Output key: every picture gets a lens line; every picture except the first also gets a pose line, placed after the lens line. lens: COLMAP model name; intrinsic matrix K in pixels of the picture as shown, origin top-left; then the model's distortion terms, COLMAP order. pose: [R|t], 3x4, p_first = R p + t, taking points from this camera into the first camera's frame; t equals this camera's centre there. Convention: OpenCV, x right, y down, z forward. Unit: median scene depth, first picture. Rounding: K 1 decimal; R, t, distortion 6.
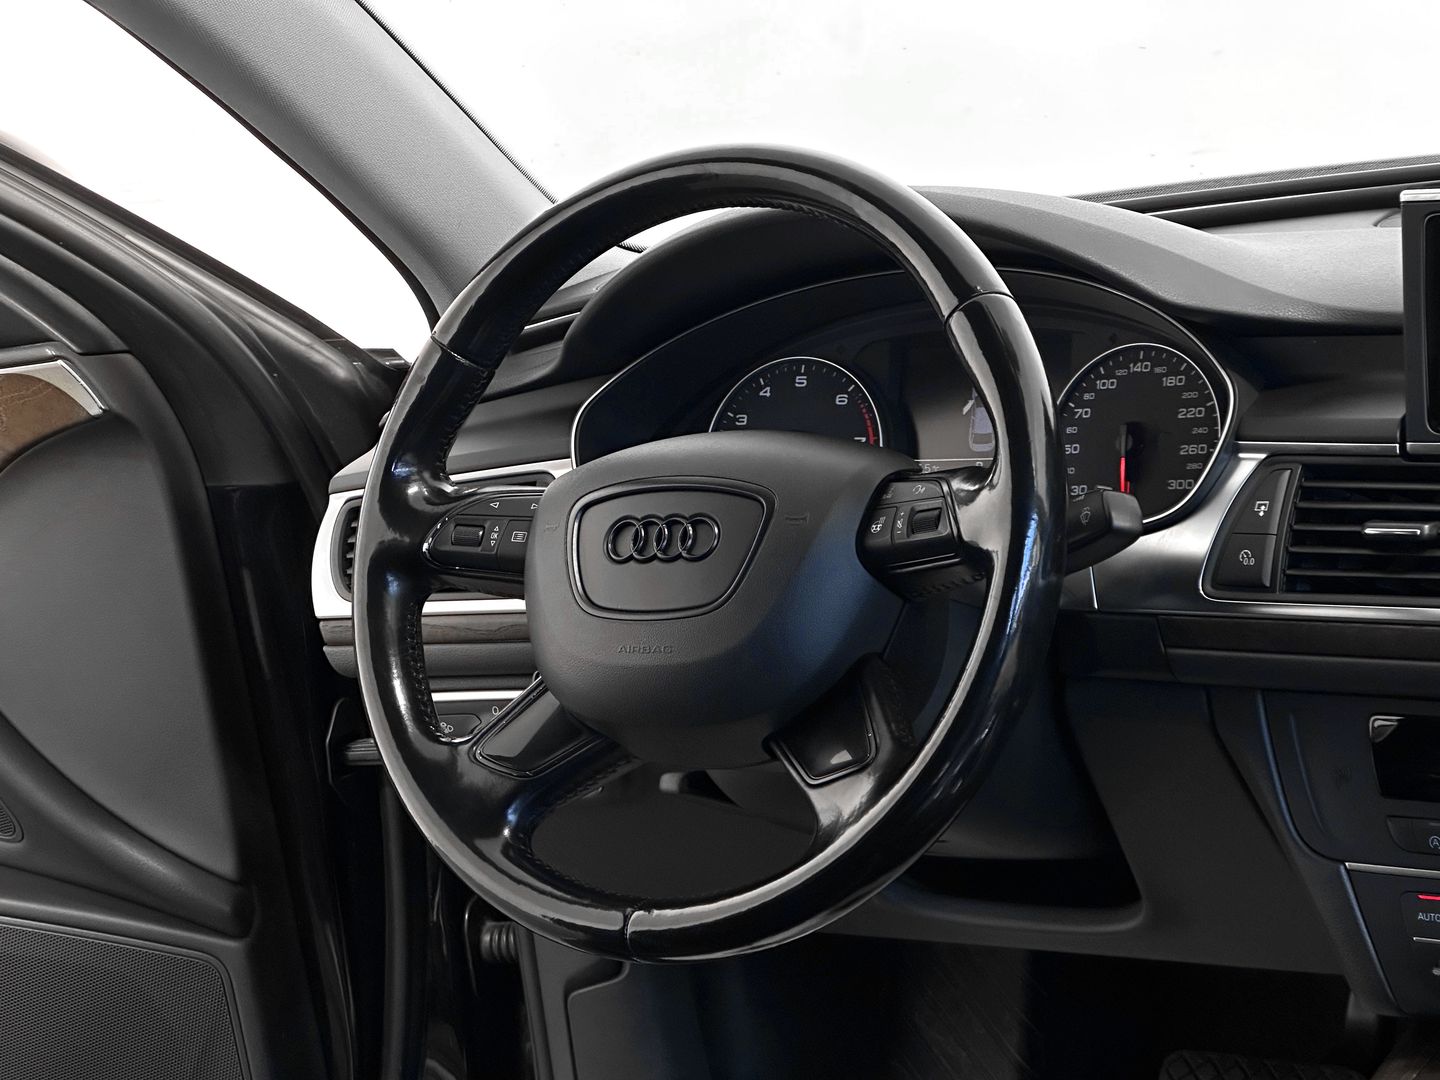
lens RADIAL K [[3222.1, 0, 720.0], [0, 3222.1, 540.0], [0, 0, 1]] dist [-0.094976, 4.842899]
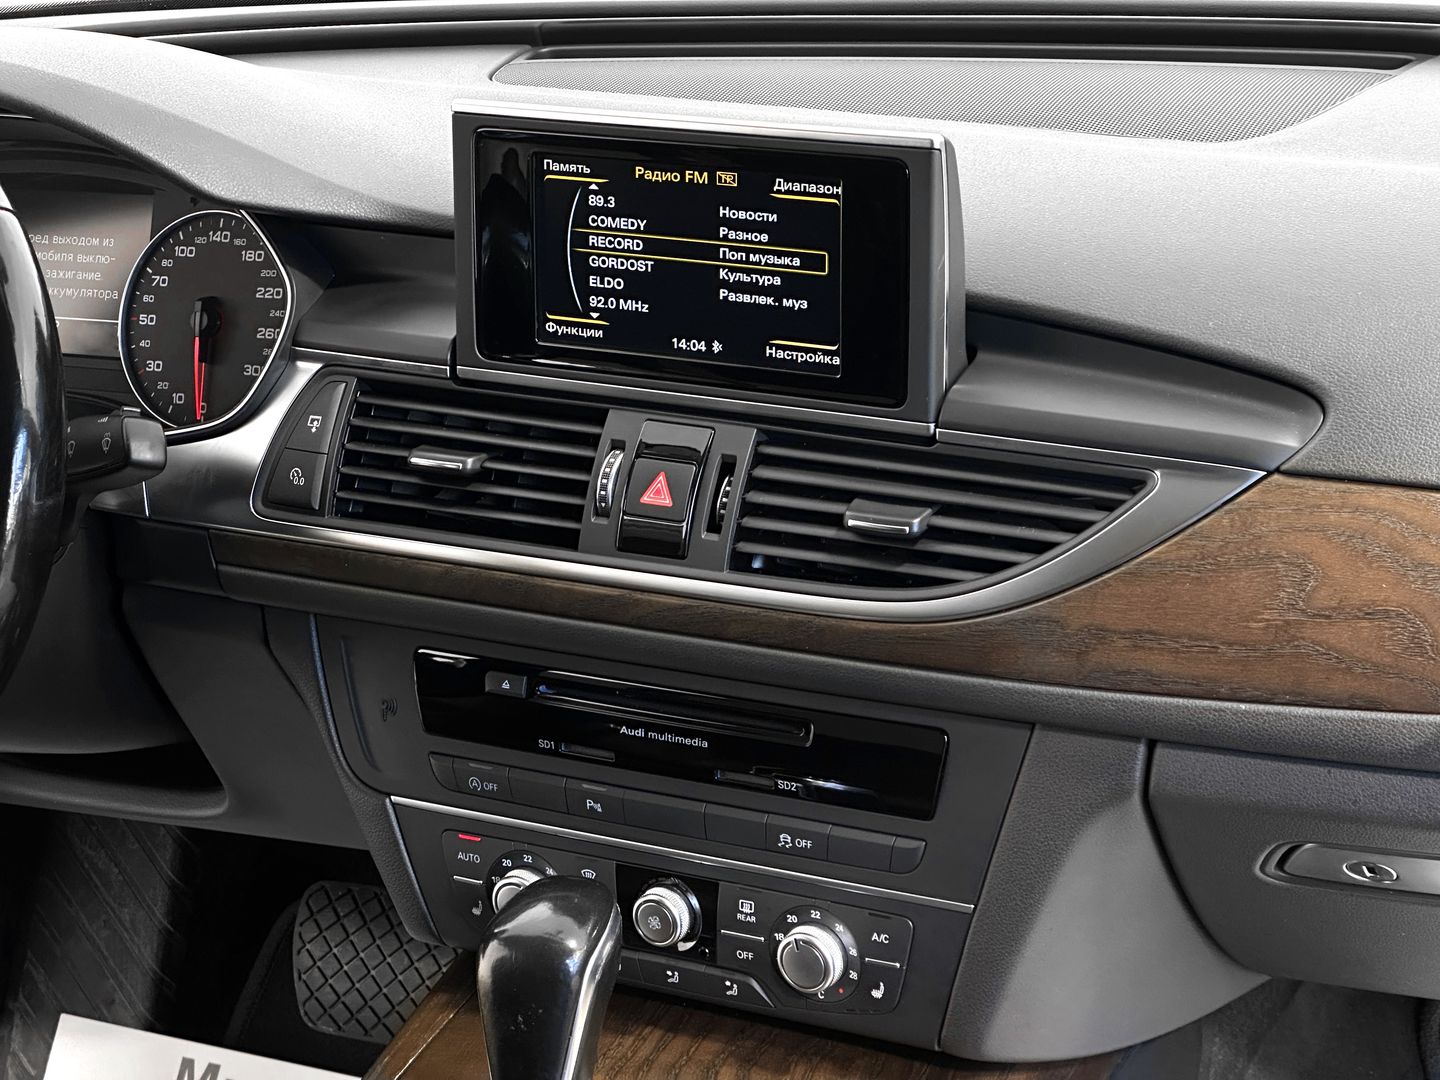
lens RADIAL K [[3222.1, 0, 720.0], [0, 3222.1, 540.0], [0, 0, 1]] dist [-0.094976, 4.842899]
pose [[0.984583, 0.004751, 0.174852, 0.118994], [-0.029093, 0.990155, 0.136920, -0.106421], [-0.172480, -0.139896, 0.975028, 0.063001]]
